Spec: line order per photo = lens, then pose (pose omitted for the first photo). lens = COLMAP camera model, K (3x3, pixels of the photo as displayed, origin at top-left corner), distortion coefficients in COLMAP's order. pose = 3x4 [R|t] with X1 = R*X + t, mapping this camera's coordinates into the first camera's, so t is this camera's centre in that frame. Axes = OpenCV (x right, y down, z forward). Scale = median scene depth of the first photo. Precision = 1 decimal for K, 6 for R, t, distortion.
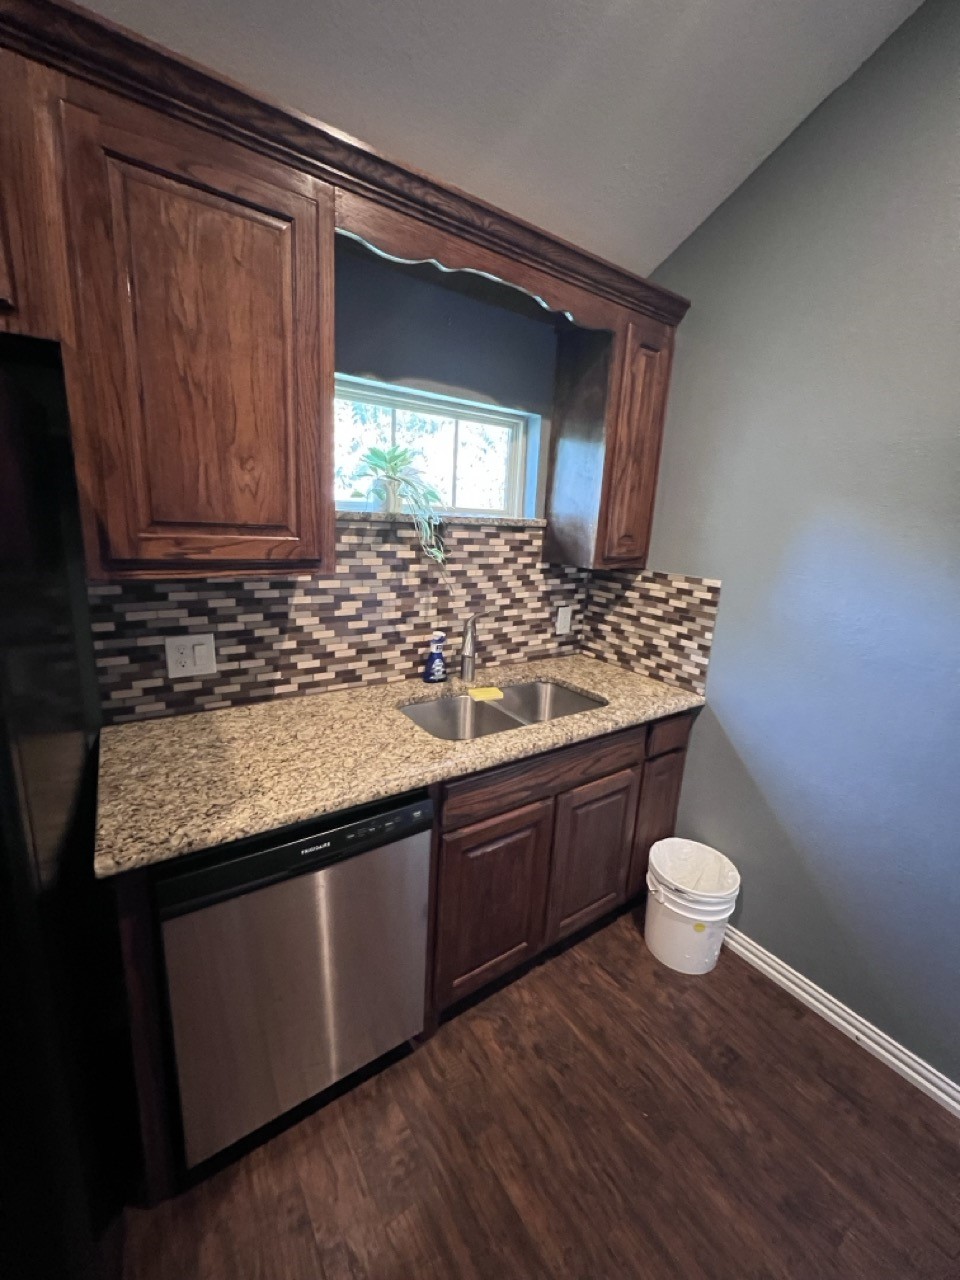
lens RADIAL K [[510.8, 0, 481.5], [0, 510.8, 637.2], [0, 0, 1]] dist [-0.002208, 0.001724]
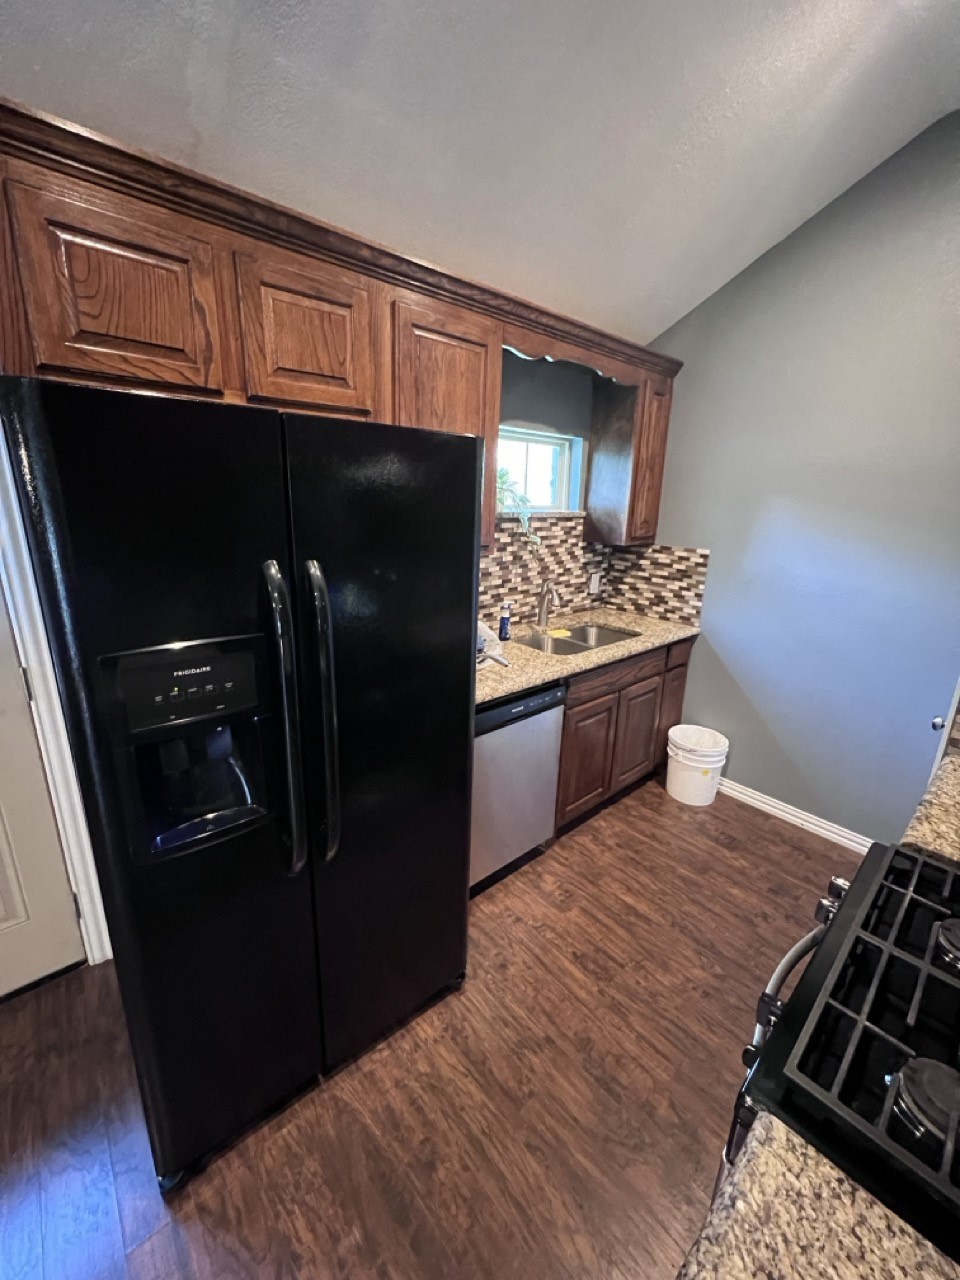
lens RADIAL K [[510.8, 0, 478.5], [0, 510.8, 638.2], [0, 0, 1]] dist [-0.002208, 0.001724]
pose [[0.993248, -0.056318, 0.101426, -0.385677], [0.052424, 0.997797, 0.040654, 0.054908], [-0.103493, -0.035062, 0.994012, -0.452083]]
